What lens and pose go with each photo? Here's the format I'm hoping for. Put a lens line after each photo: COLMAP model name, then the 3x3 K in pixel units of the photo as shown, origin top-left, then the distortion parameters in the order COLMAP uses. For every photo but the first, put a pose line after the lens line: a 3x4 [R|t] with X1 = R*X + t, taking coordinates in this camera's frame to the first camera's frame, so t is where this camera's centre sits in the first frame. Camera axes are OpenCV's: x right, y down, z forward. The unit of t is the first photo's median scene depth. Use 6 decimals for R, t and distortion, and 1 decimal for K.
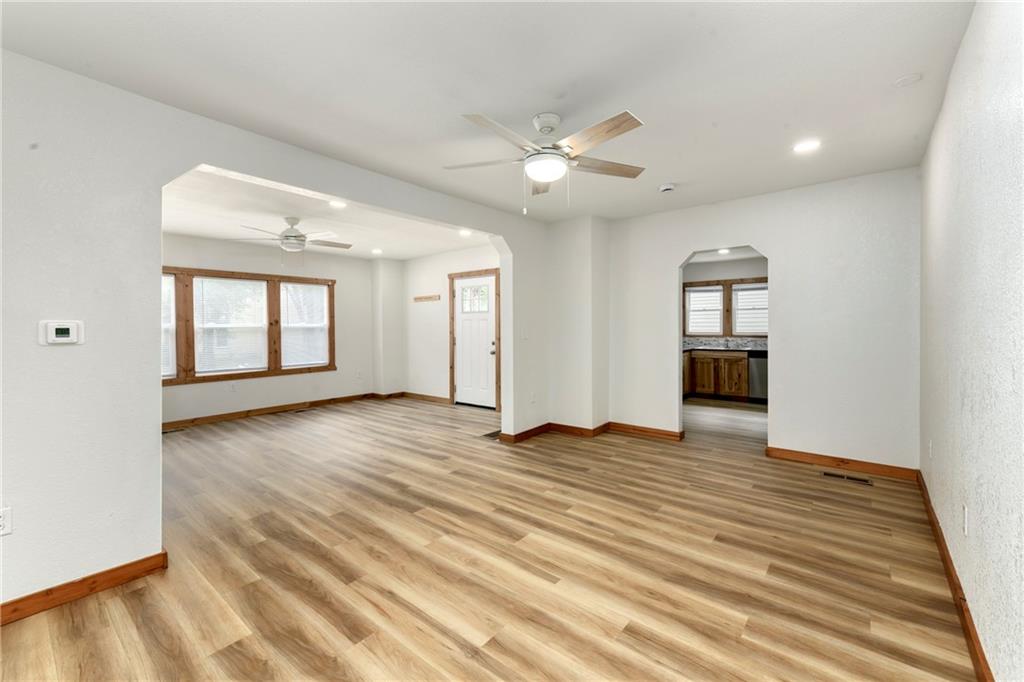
lens RADIAL K [[424.3, 0, 512.6], [0, 424.3, 330.9], [0, 0, 1]] dist [-0.000759, -0.000274]
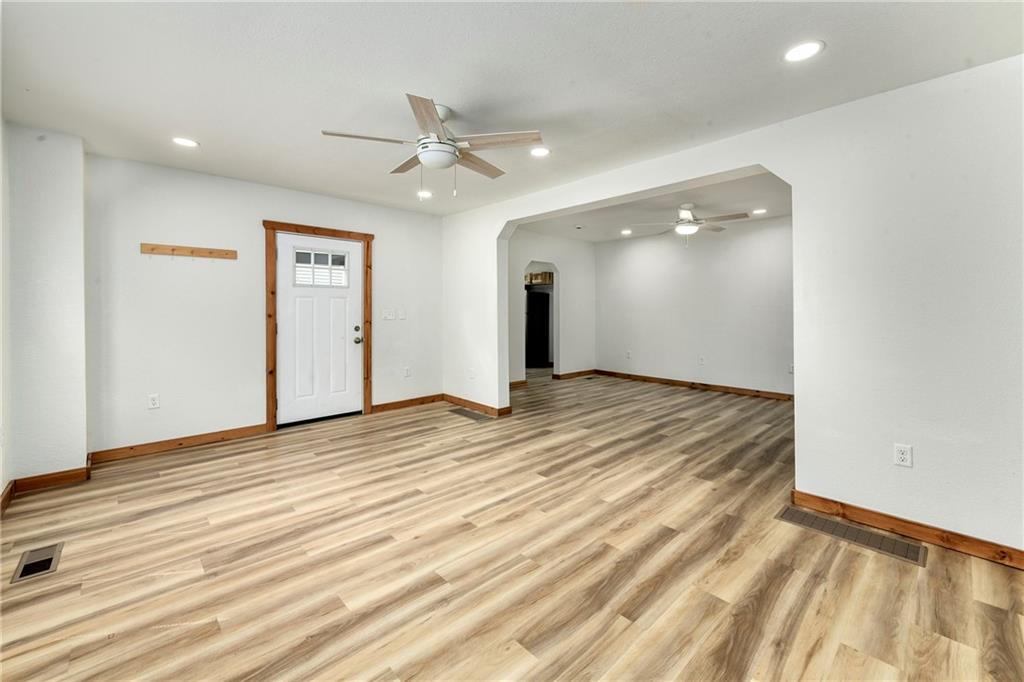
lens RADIAL K [[424.3, 0, 527.5], [0, 424.3, 315.3], [0, 0, 1]] dist [-0.000759, -0.000274]
pose [[0.100341, -0.000899, 0.994953, -0.788831], [0.009235, 0.999957, -0.000028, 0.007577], [-0.994910, 0.009191, 0.100345, 0.613113]]
